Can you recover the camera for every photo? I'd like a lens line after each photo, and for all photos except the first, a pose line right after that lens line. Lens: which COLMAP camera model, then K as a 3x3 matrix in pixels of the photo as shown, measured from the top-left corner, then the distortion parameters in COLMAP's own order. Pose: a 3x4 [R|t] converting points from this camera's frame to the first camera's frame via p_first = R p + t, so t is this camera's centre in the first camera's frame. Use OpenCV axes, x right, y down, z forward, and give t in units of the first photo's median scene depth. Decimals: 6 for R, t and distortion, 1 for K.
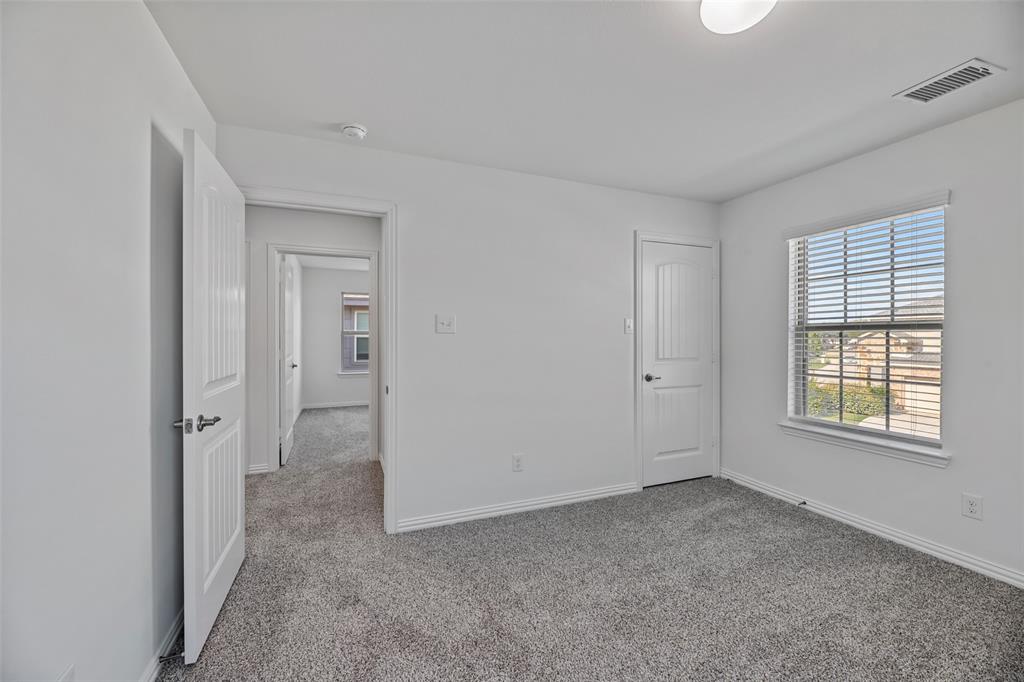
lens RADIAL K [[386.2, 0, 495.9], [0, 386.2, 334.4], [0, 0, 1]] dist [0.007109, -0.000130]
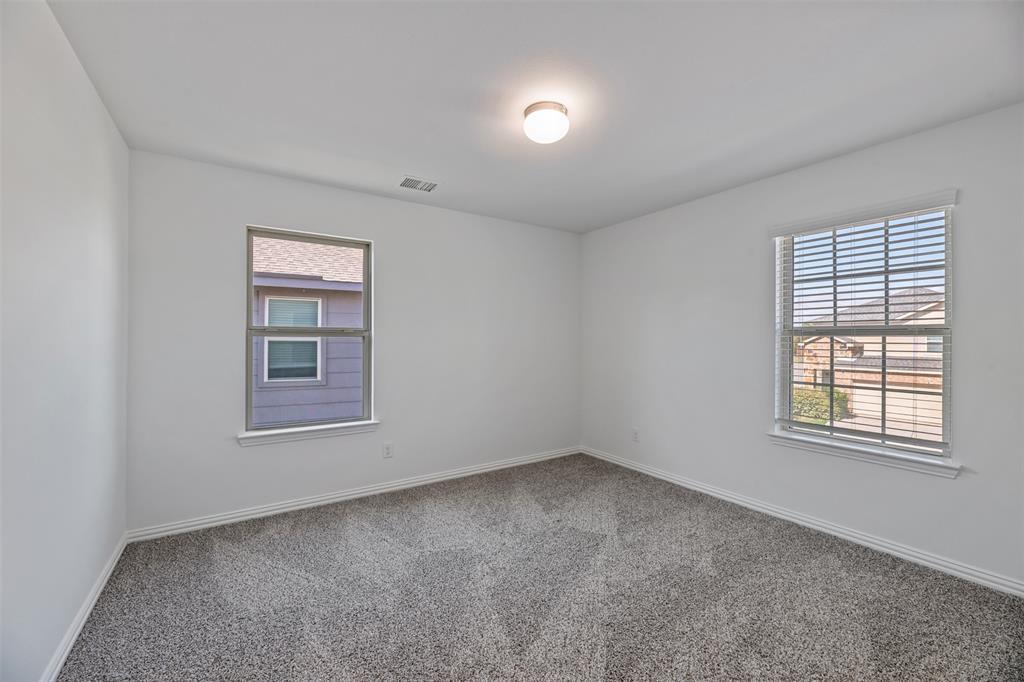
lens RADIAL K [[418.9, 0, 527.5], [0, 418.9, 338.0], [0, 0, 1]] dist [-0.006916, 0.001021]
pose [[0.973726, 0.004789, 0.227674, -0.063536], [-0.005017, 0.999987, 0.000420, 0.000594], [-0.227669, -0.001551, 0.973737, 0.151607]]
